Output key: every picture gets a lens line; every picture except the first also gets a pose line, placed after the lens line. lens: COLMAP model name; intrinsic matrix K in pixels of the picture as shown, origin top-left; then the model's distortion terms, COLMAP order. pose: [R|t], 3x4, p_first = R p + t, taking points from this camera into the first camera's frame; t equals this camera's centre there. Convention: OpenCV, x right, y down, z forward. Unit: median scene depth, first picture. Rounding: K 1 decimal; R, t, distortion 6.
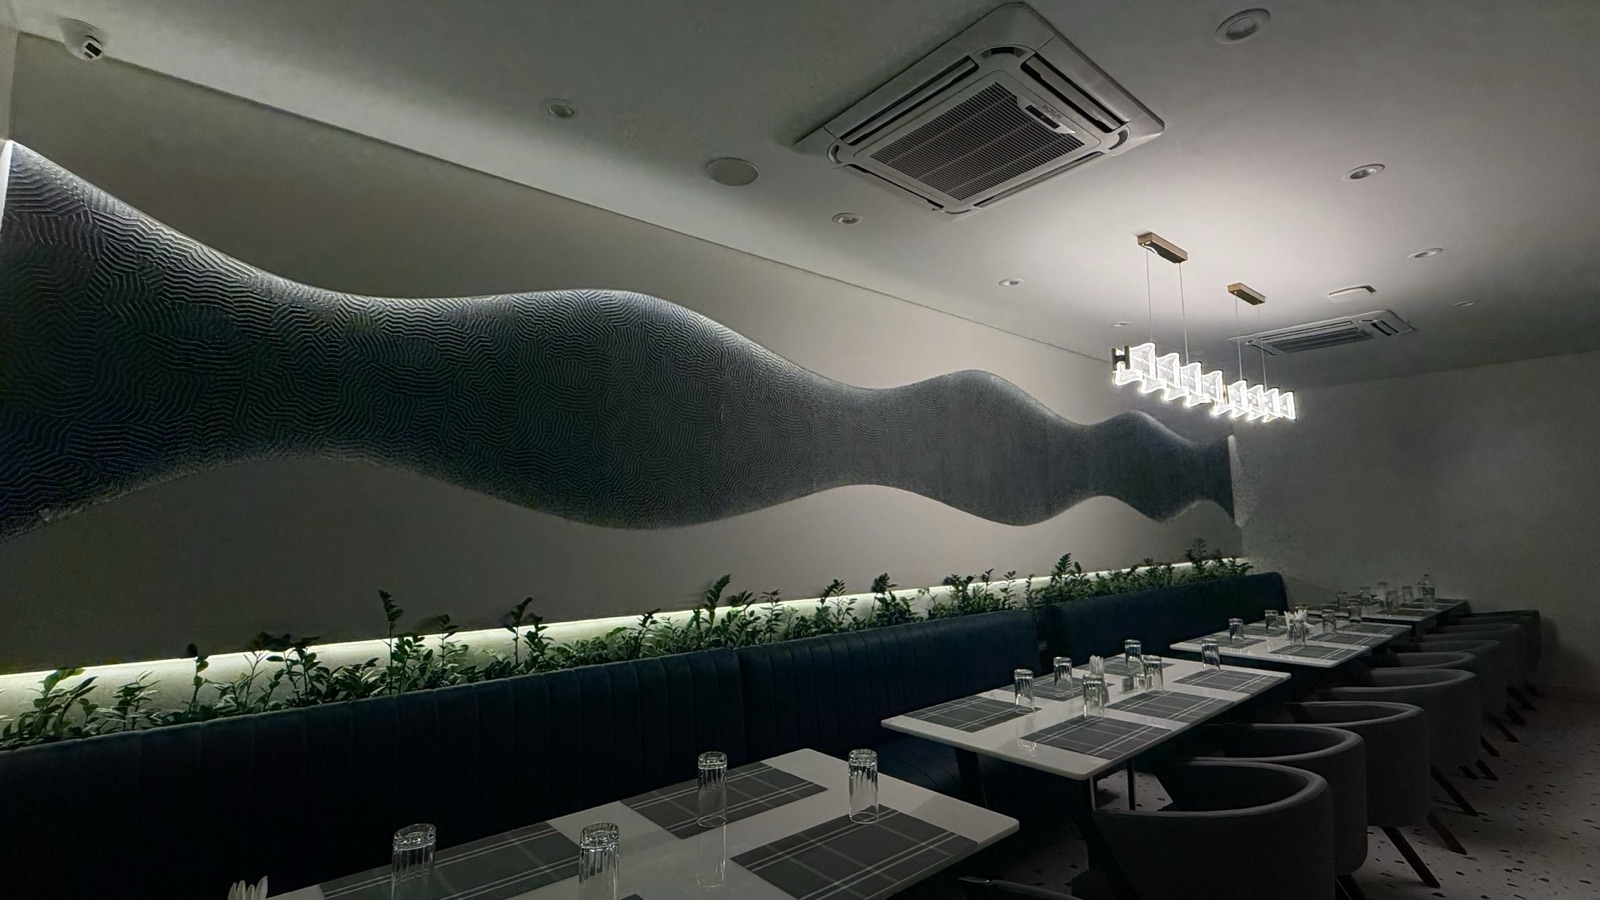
lens RADIAL K [[707.3, 0, 798.5], [0, 707.3, 446.7], [0, 0, 1]] dist [0.001437, 0.000342]
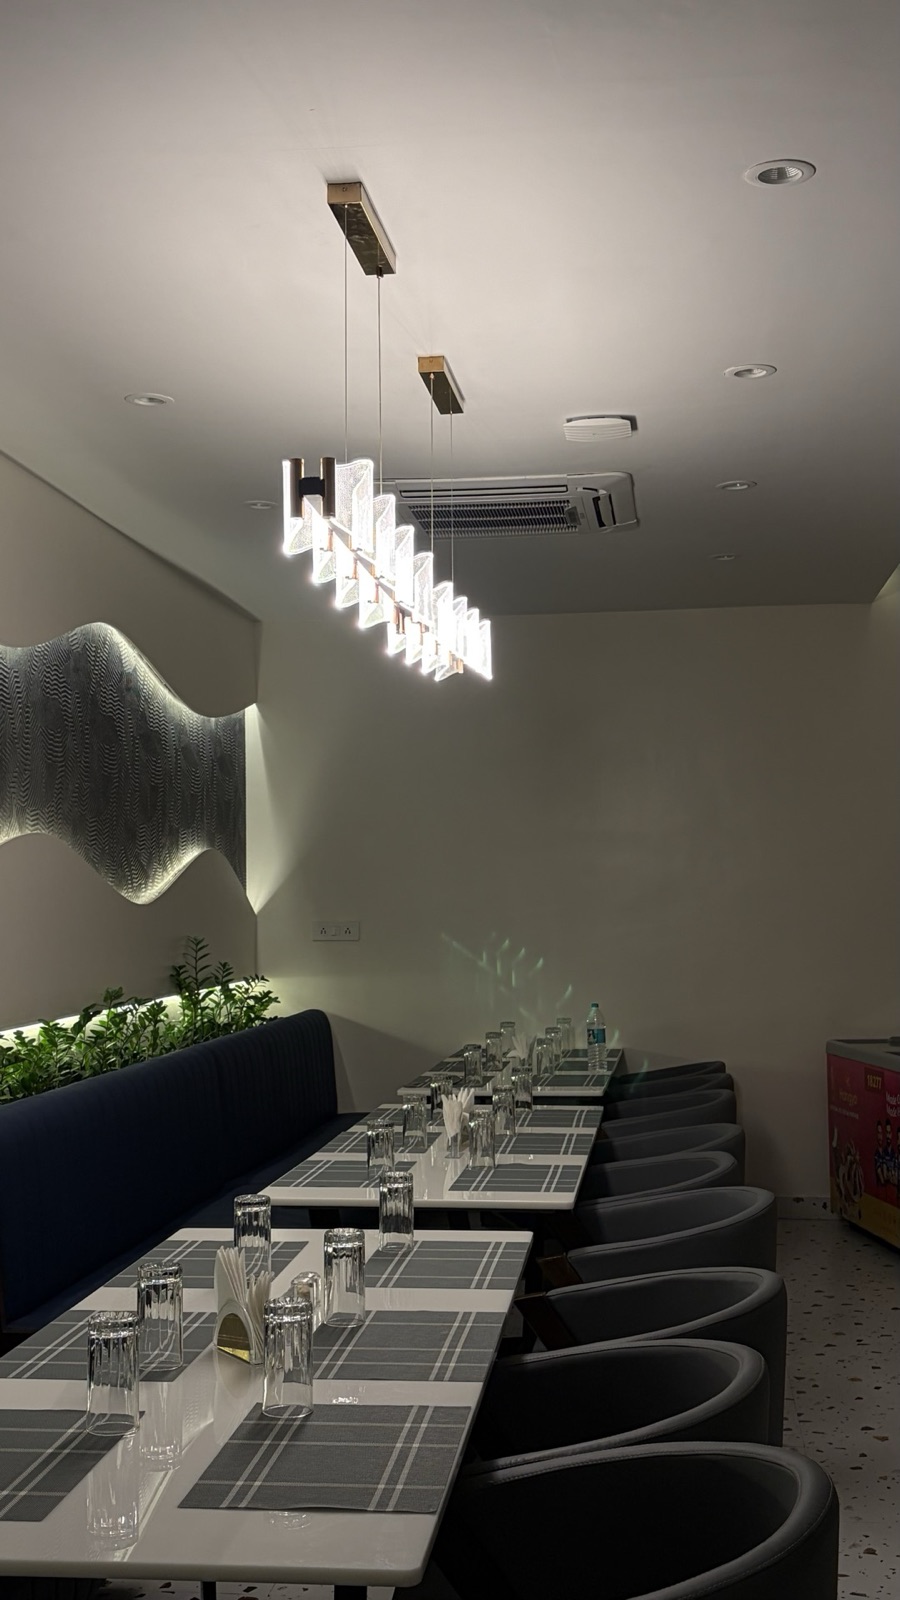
lens RADIAL K [[1836.3, 0, 451.1], [0, 1836.3, 801.0], [0, 0, 1]] dist [0.055675, 0.000000]
pose [[0.736198, 0.040833, 0.675533, -0.139490], [-0.077848, 0.996662, 0.024596, 0.014908], [-0.672274, -0.070697, 0.736919, 0.151050]]
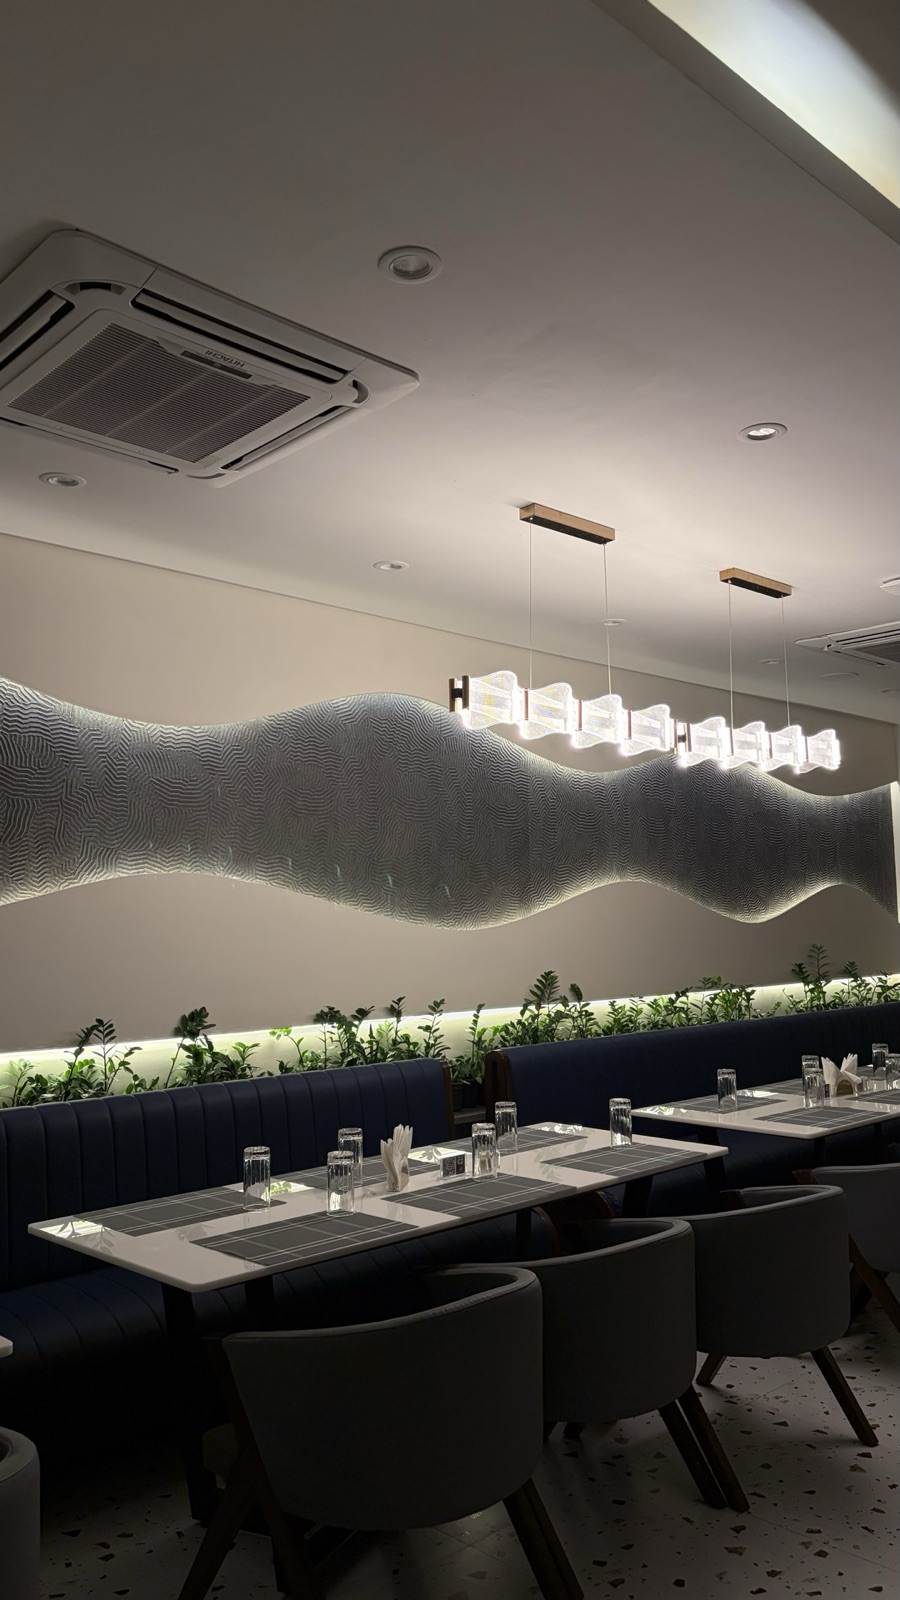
lens RADIAL K [[1202.3, 0, 449.3], [0, 1202.3, 799.7], [0, 0, 1]] dist [0.056494, -0.047784]
pose [[0.998321, -0.002240, 0.057881, 0.309133], [0.001536, 0.999924, 0.012203, -0.028754], [-0.057904, -0.012094, 0.998249, -0.138069]]
